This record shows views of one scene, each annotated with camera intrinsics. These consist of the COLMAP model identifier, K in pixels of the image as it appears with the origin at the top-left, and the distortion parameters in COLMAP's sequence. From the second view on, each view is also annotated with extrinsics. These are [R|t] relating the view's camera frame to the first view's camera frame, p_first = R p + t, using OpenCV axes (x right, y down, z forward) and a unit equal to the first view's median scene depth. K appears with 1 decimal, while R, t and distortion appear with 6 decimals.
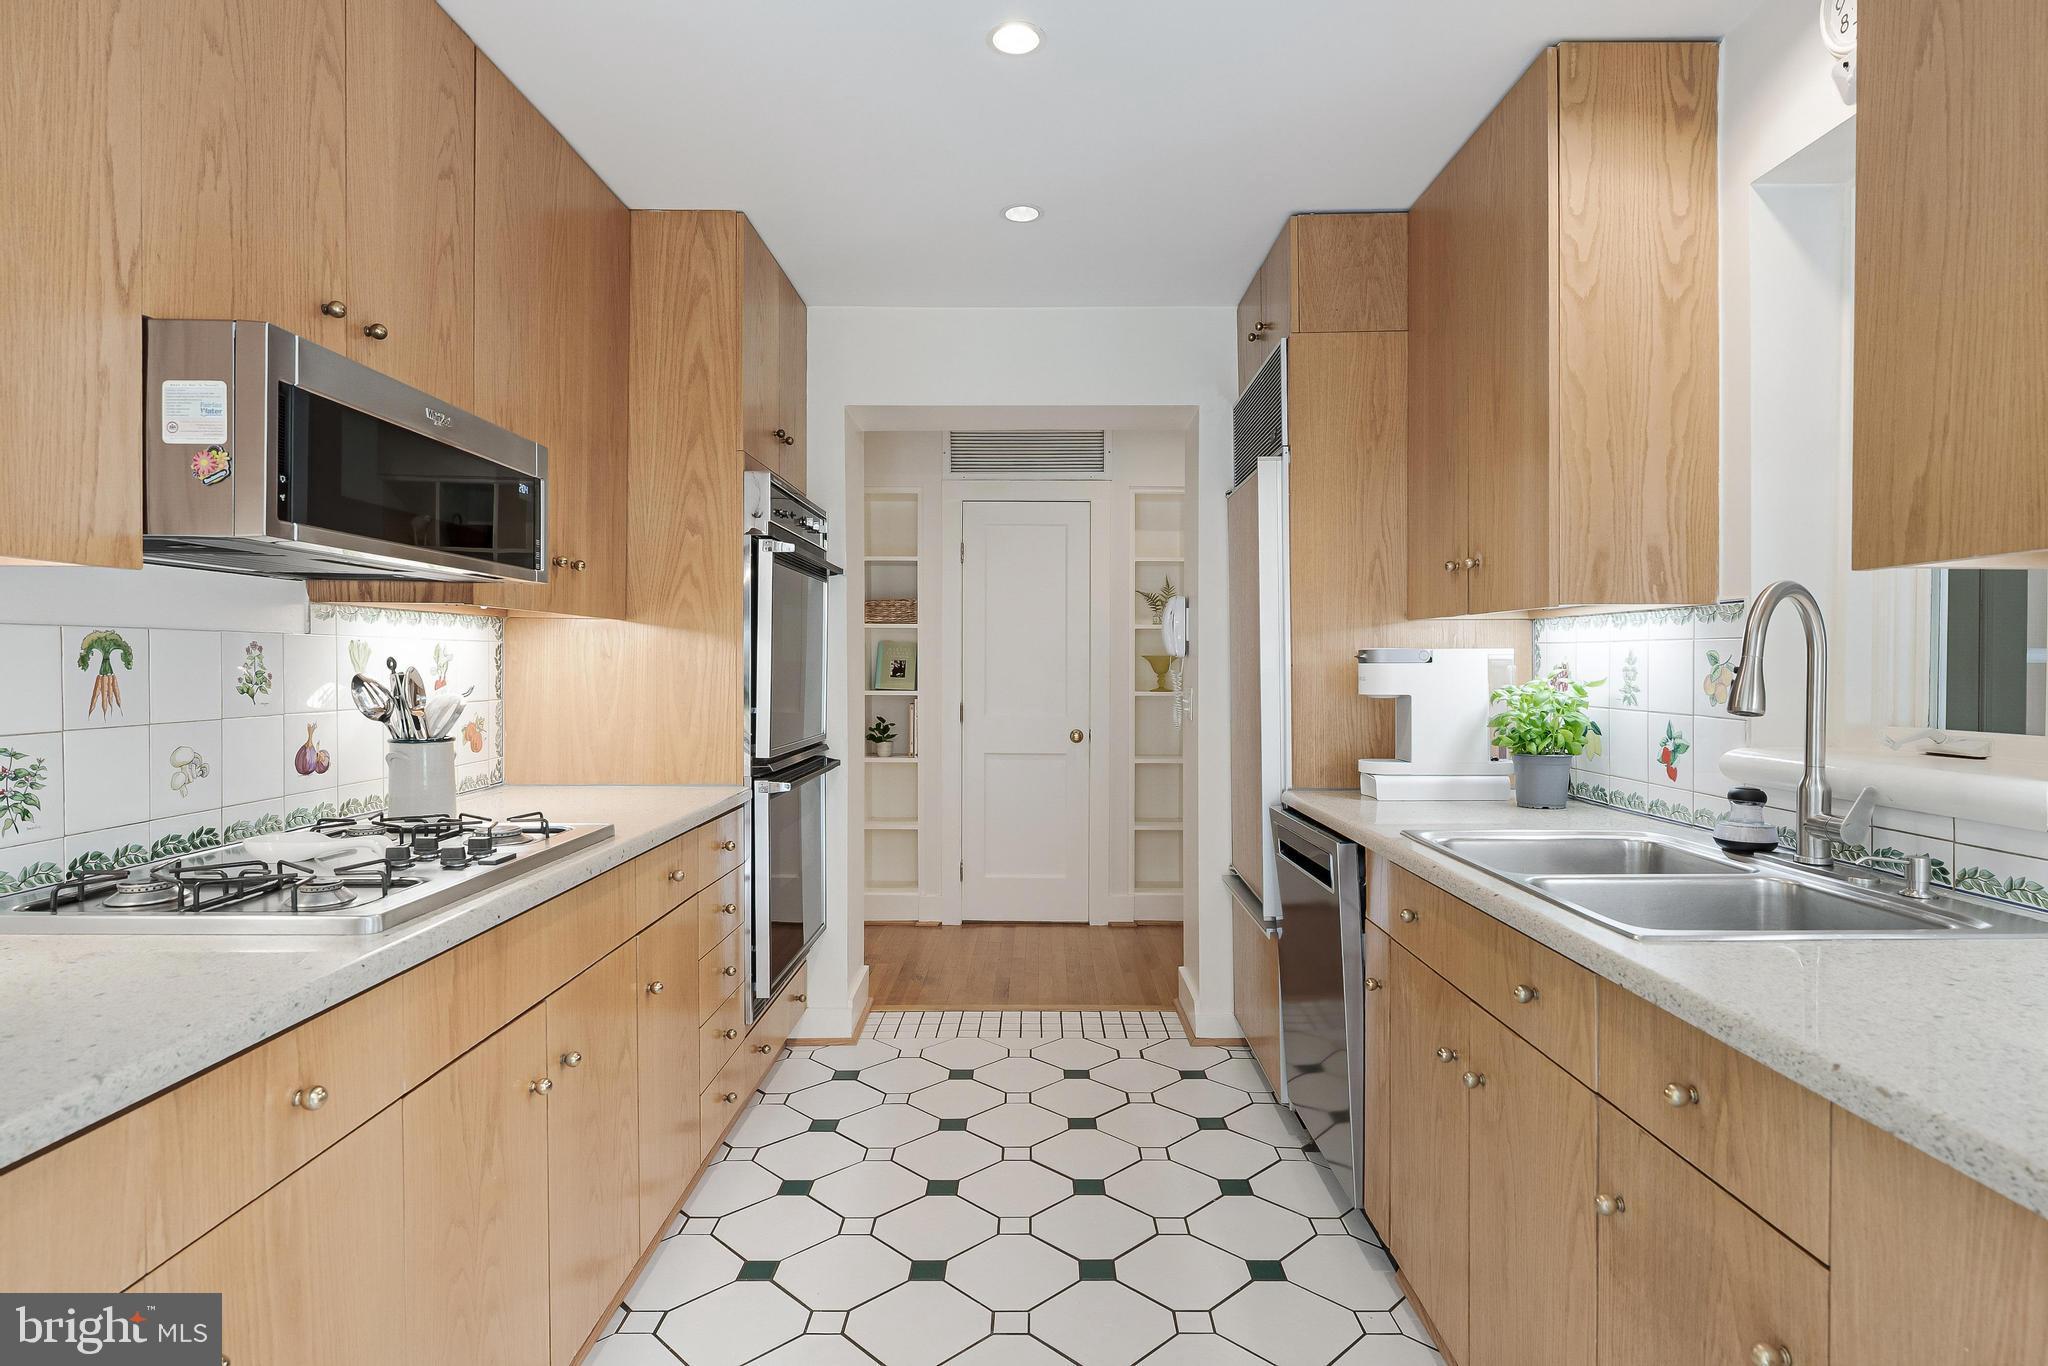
lens RADIAL K [[1096.2, 0, 1088.4], [0, 1096.2, 674.7], [0, 0, 1]] dist [-0.009952, 0.005378]
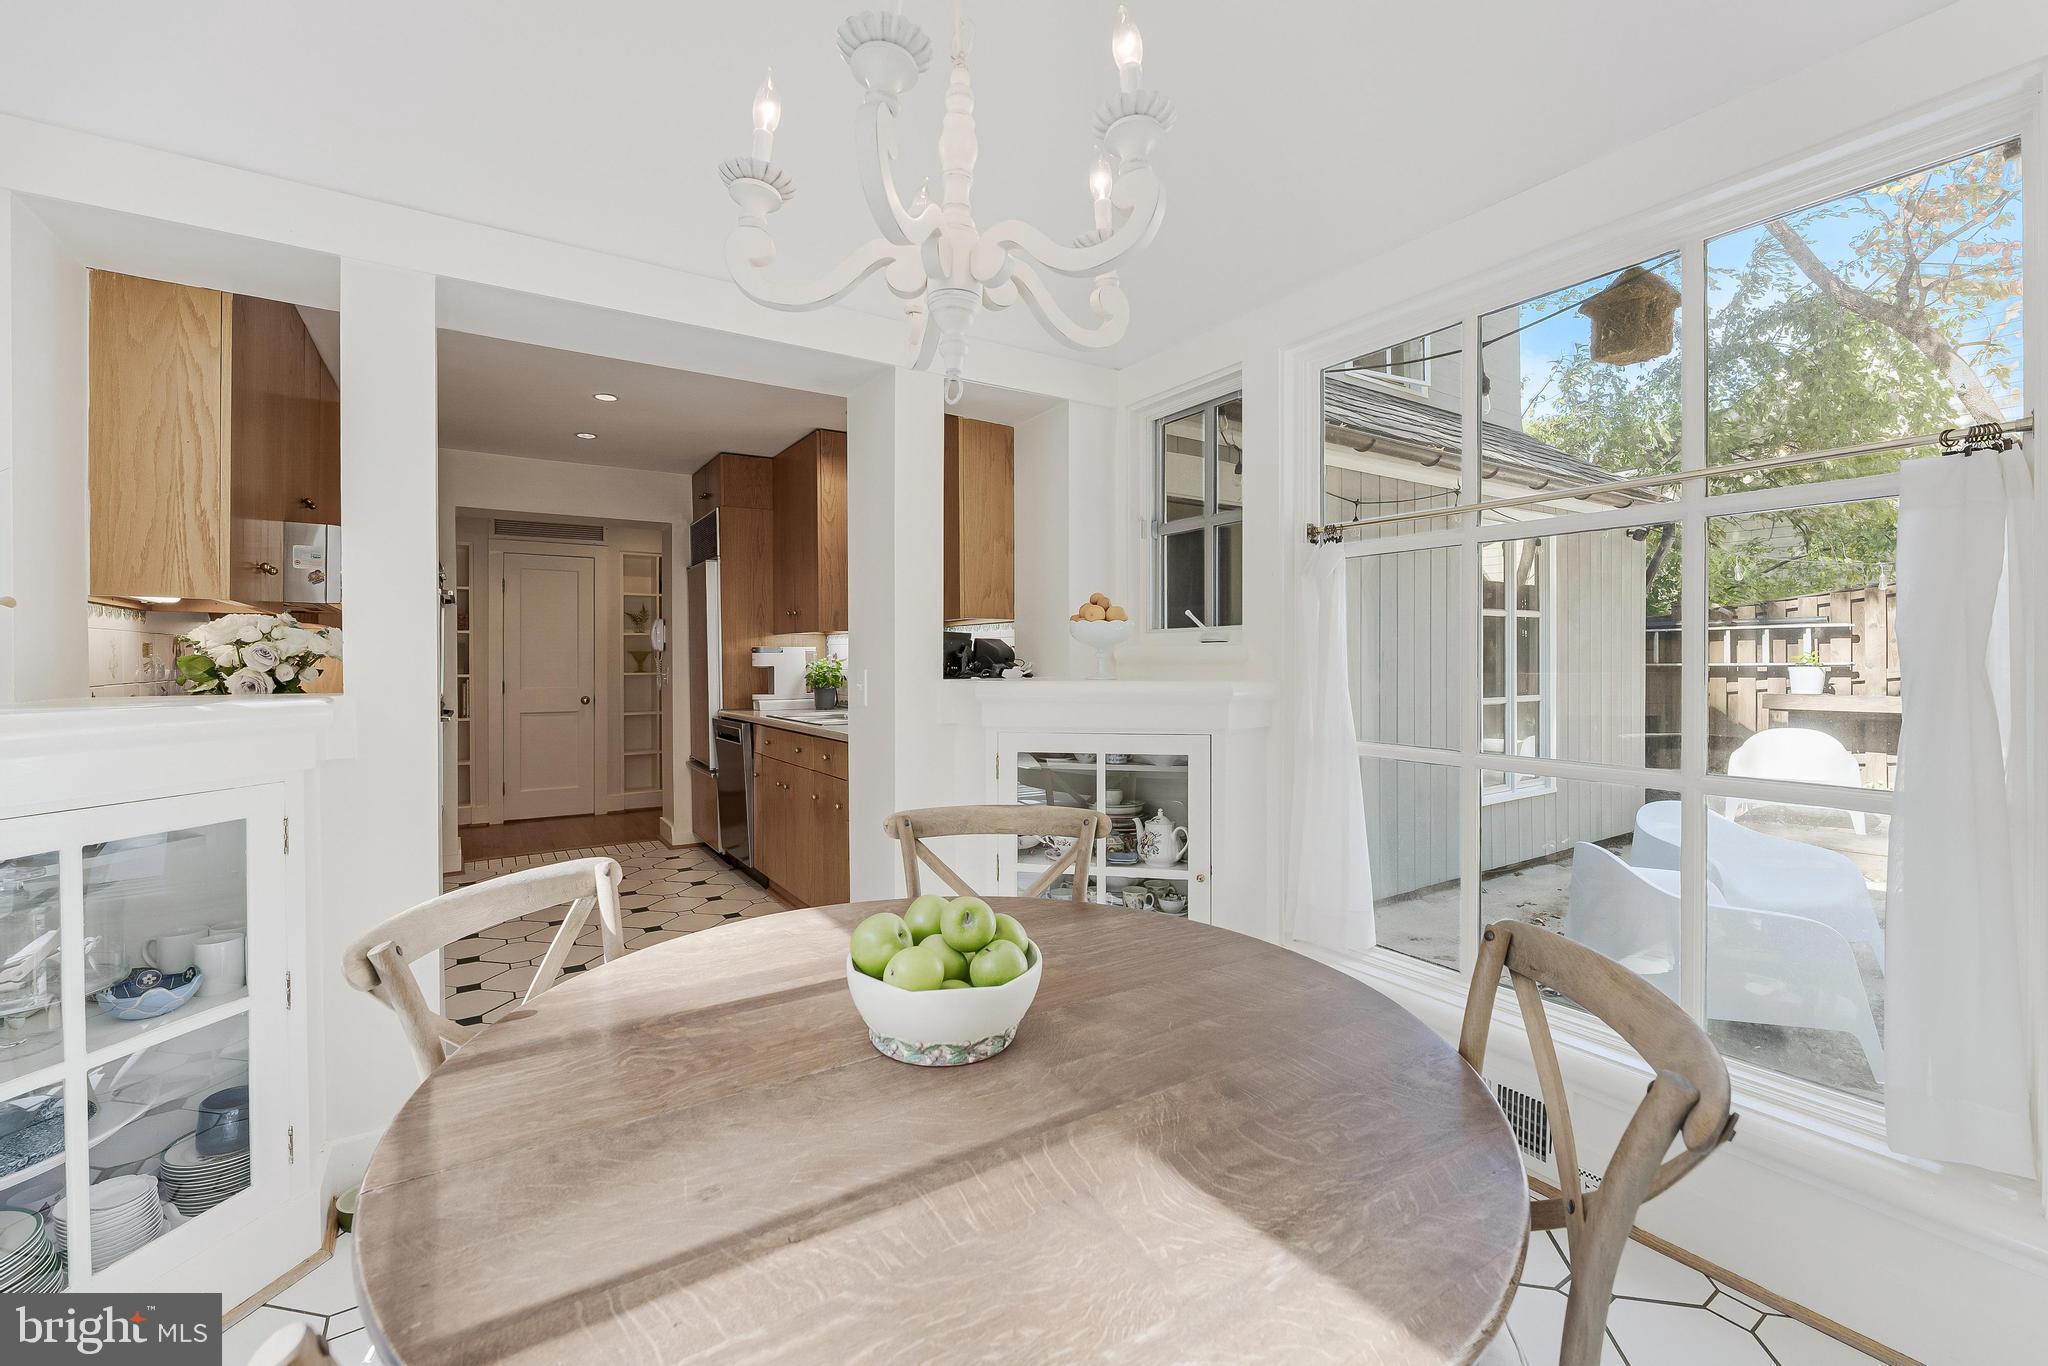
lens RADIAL K [[817.5, 0, 1024.5], [0, 817.5, 661.1], [0, 0, 1]] dist [0.008396, 0.000337]
pose [[0.857333, -0.006608, 0.514720, -0.148005], [0.010602, 0.999932, -0.004822, 0.019995], [-0.514654, 0.009592, 0.857345, -0.762055]]
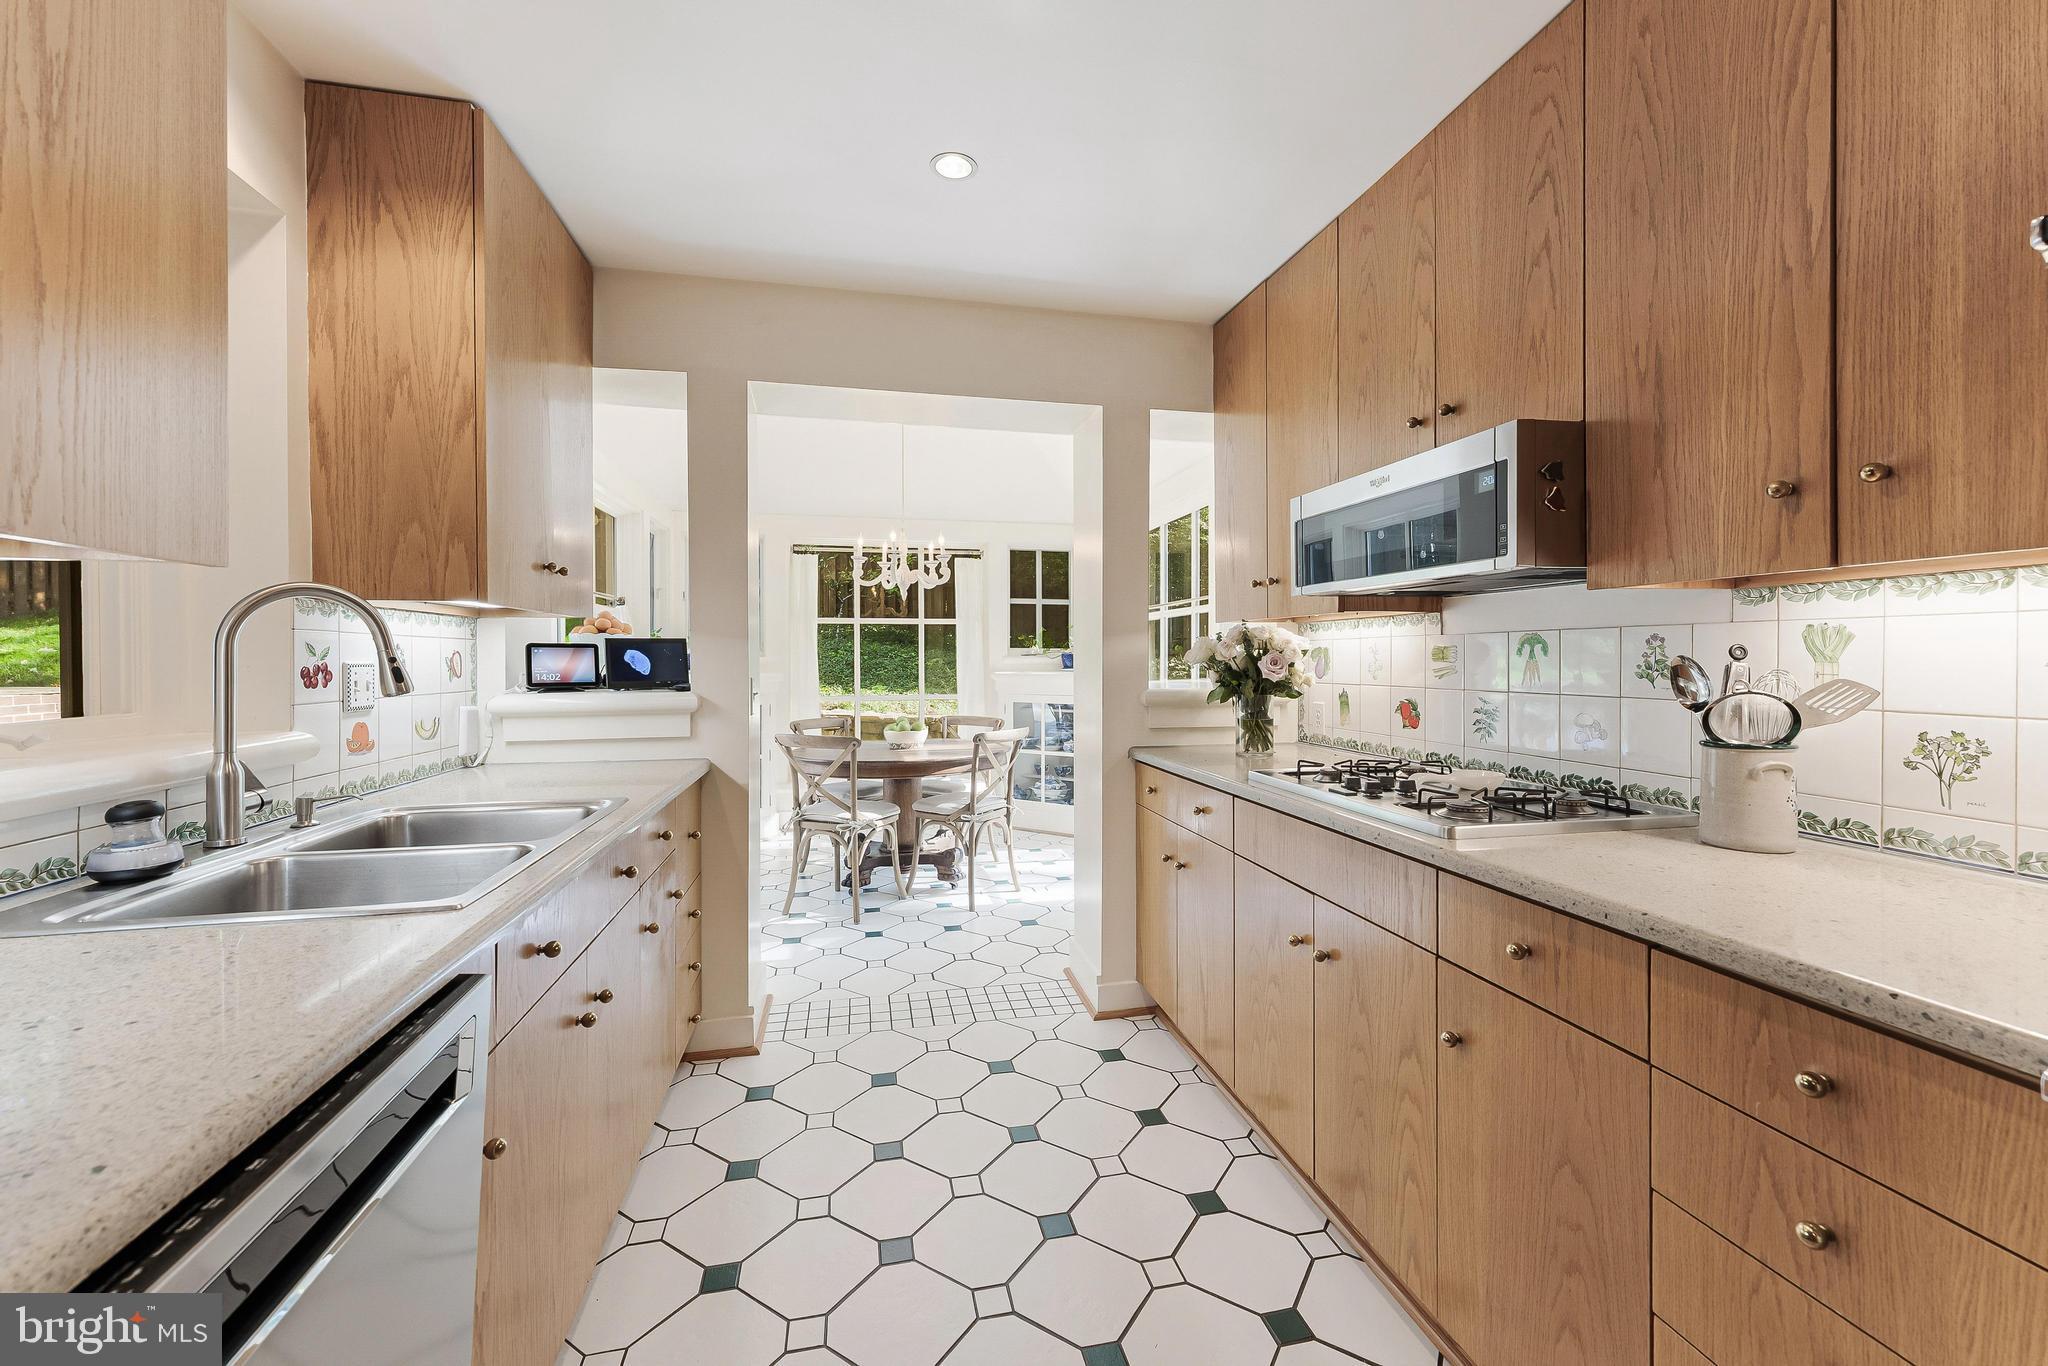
lens RADIAL K [[817.5, 0, 1030.6], [0, 817.5, 663.4], [0, 0, 1]] dist [0.008396, 0.000337]
pose [[-0.986299, 0.002911, -0.164942, 0.022889], [-0.000194, 0.999823, 0.018805, -0.010731], [0.164967, 0.018580, -0.986124, 1.256878]]
